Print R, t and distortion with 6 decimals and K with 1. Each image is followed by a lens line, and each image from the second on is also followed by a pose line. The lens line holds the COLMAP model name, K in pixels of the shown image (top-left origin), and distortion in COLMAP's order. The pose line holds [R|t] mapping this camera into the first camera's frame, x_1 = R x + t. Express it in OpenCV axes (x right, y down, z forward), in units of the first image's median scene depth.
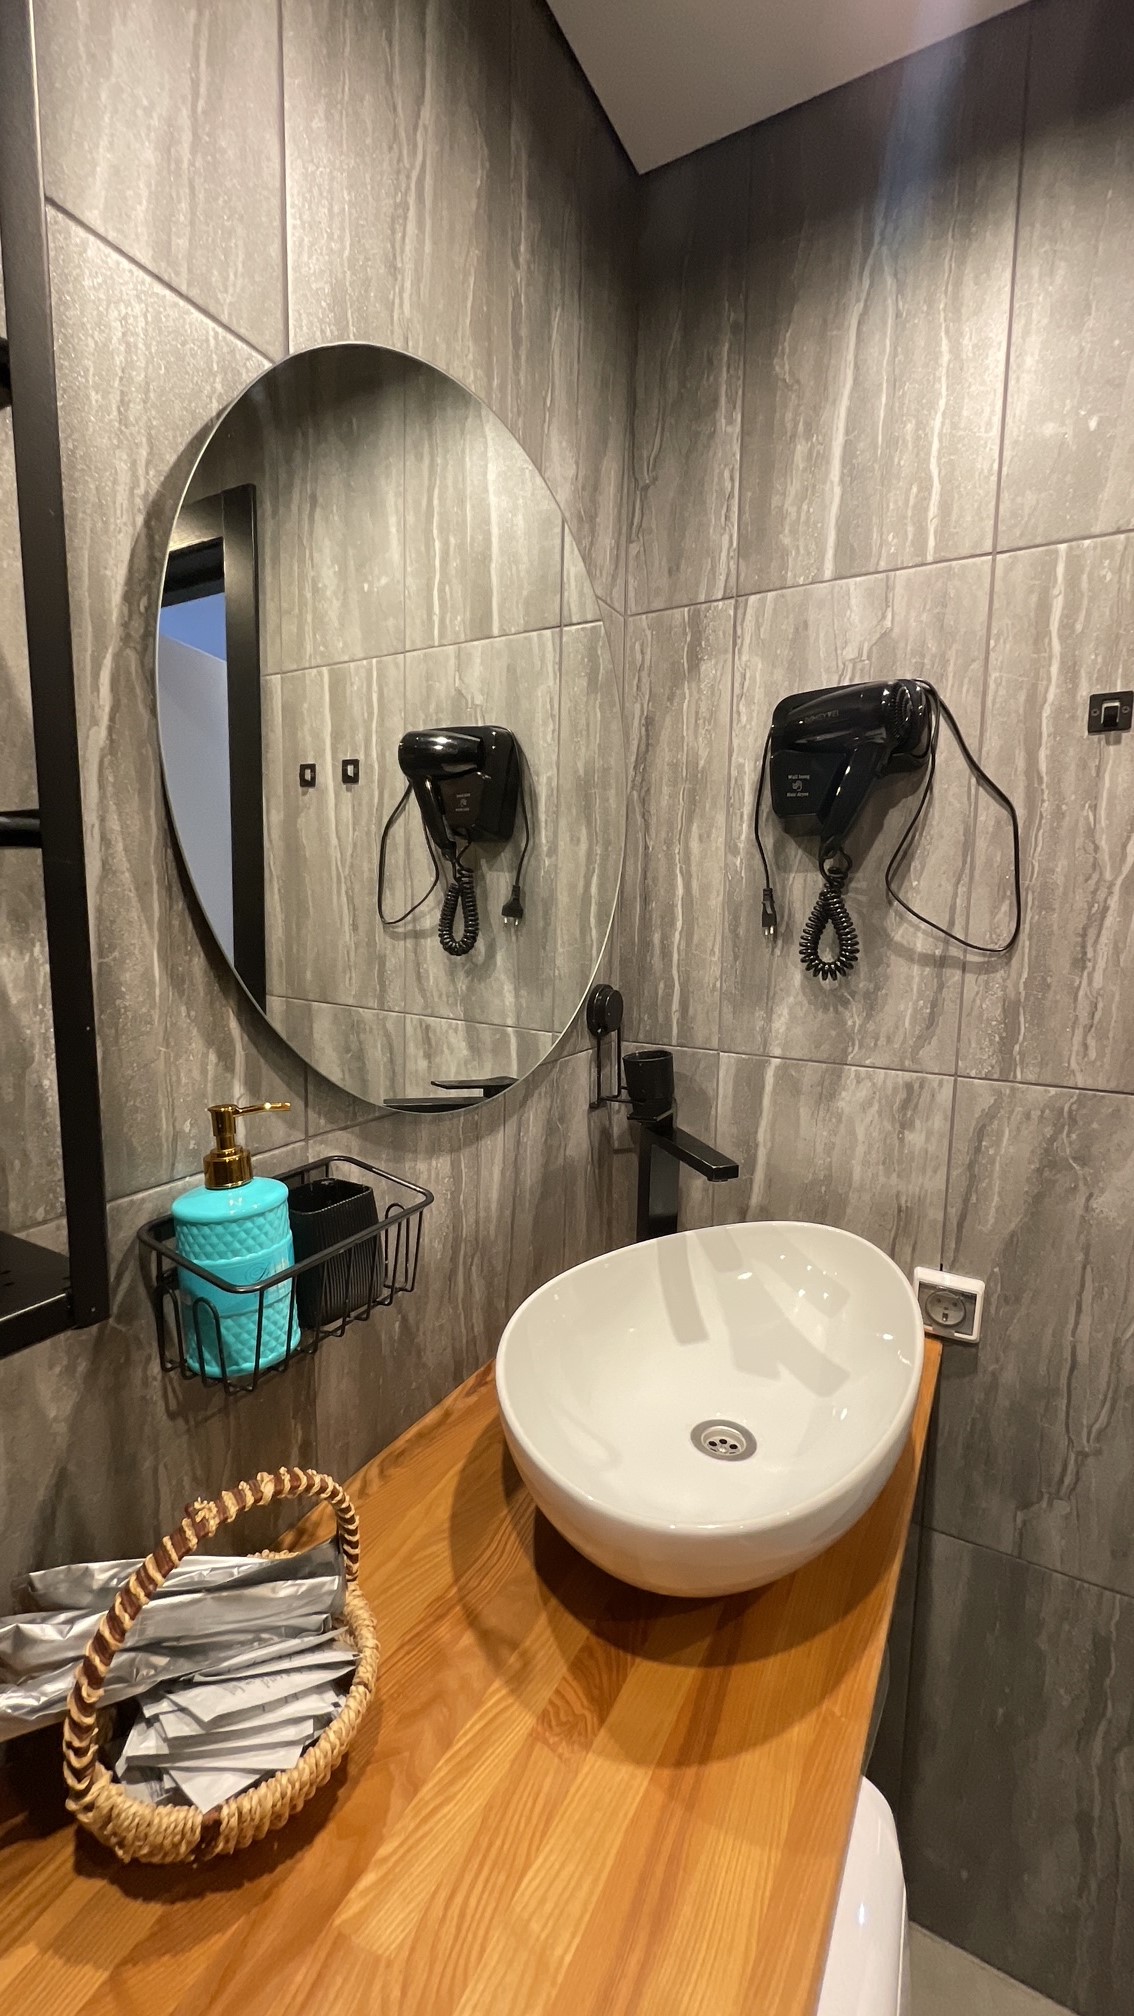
lens RADIAL K [[816.1, 0, 571.1], [0, 816.1, 1004.9], [0, 0, 1]] dist [-0.003339, -0.000209]
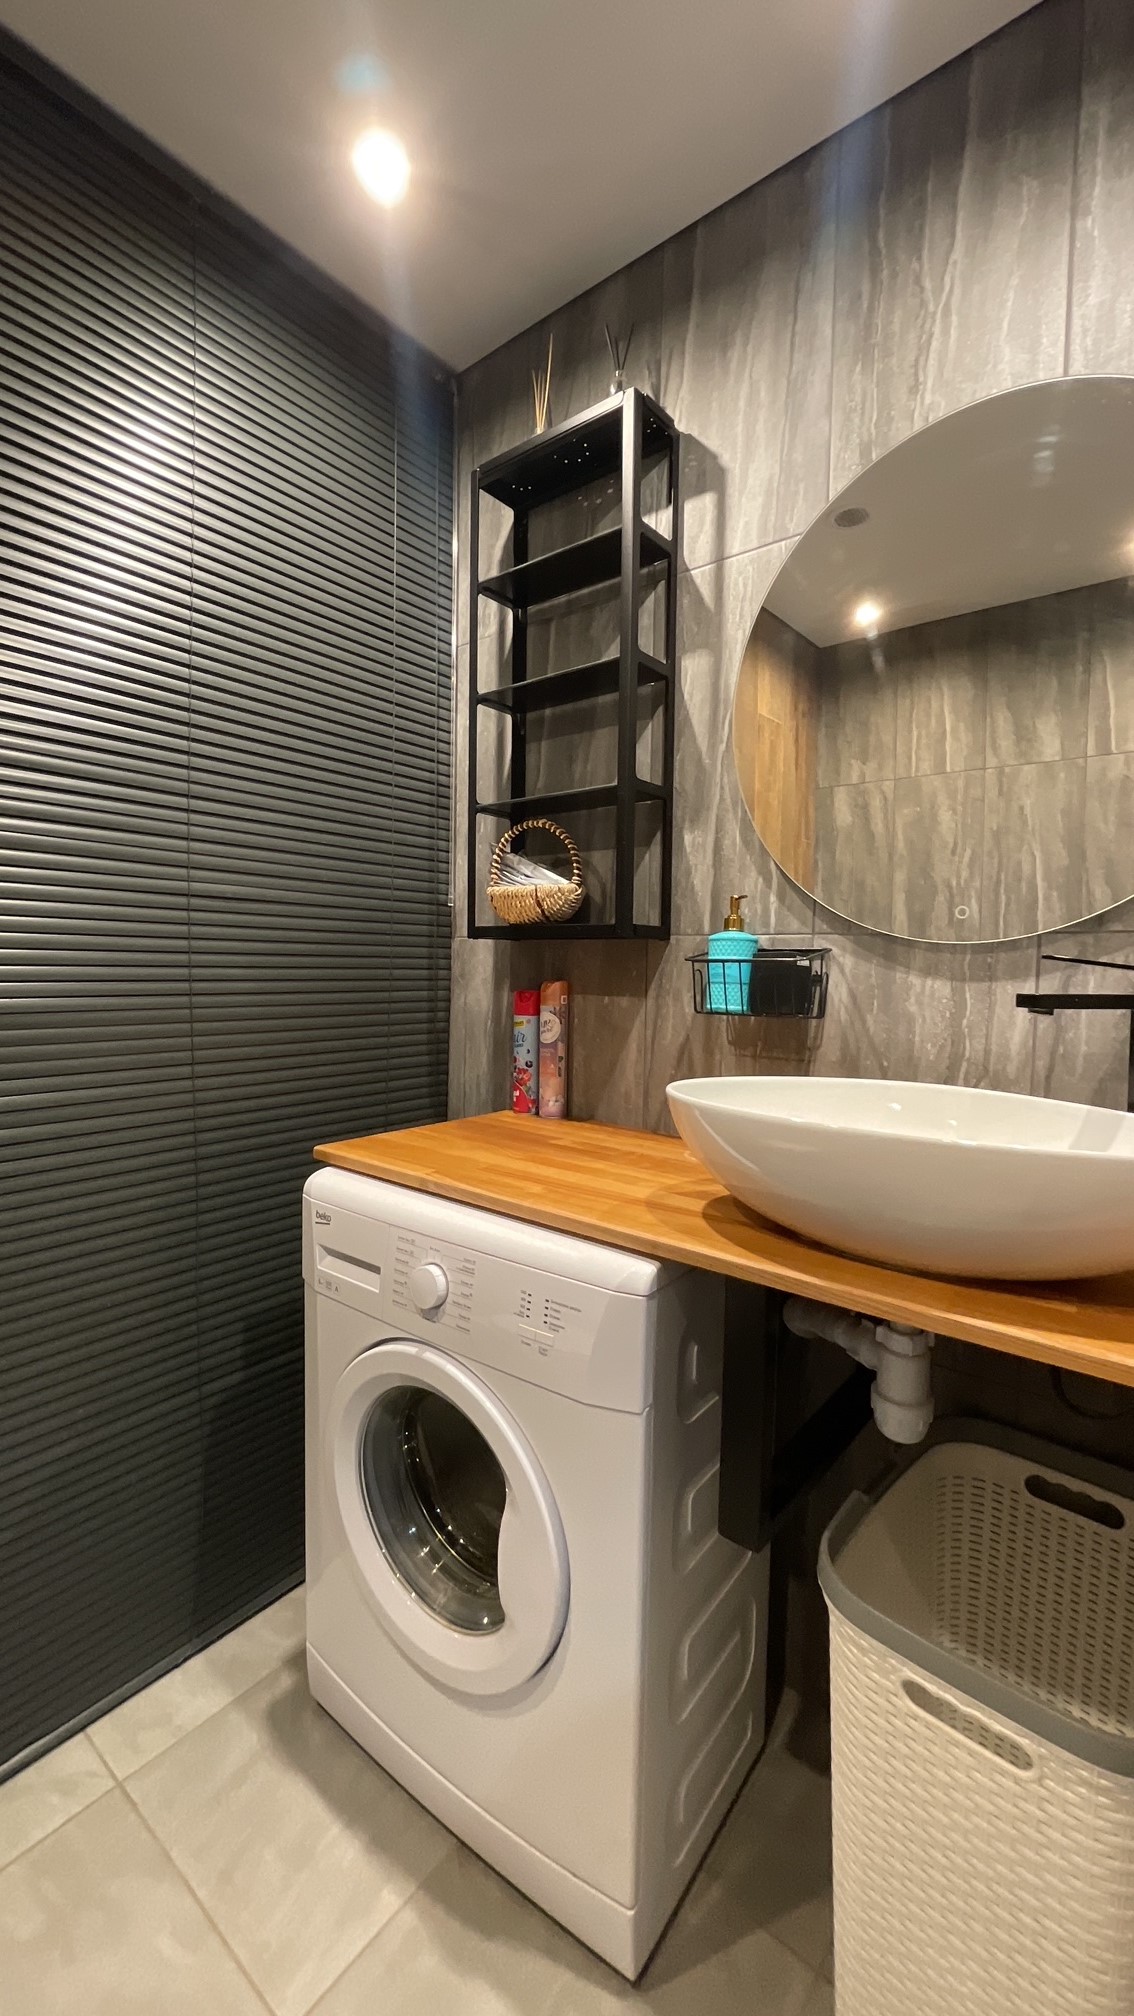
lens RADIAL K [[816.1, 0, 571.1], [0, 816.1, 1004.9], [0, 0, 1]] dist [-0.003339, -0.000209]
pose [[-0.174020, 0.032103, -0.984219, 1.733559], [-0.142876, 0.988069, 0.057490, 0.330357], [0.974322, 0.150626, -0.167357, 0.917733]]
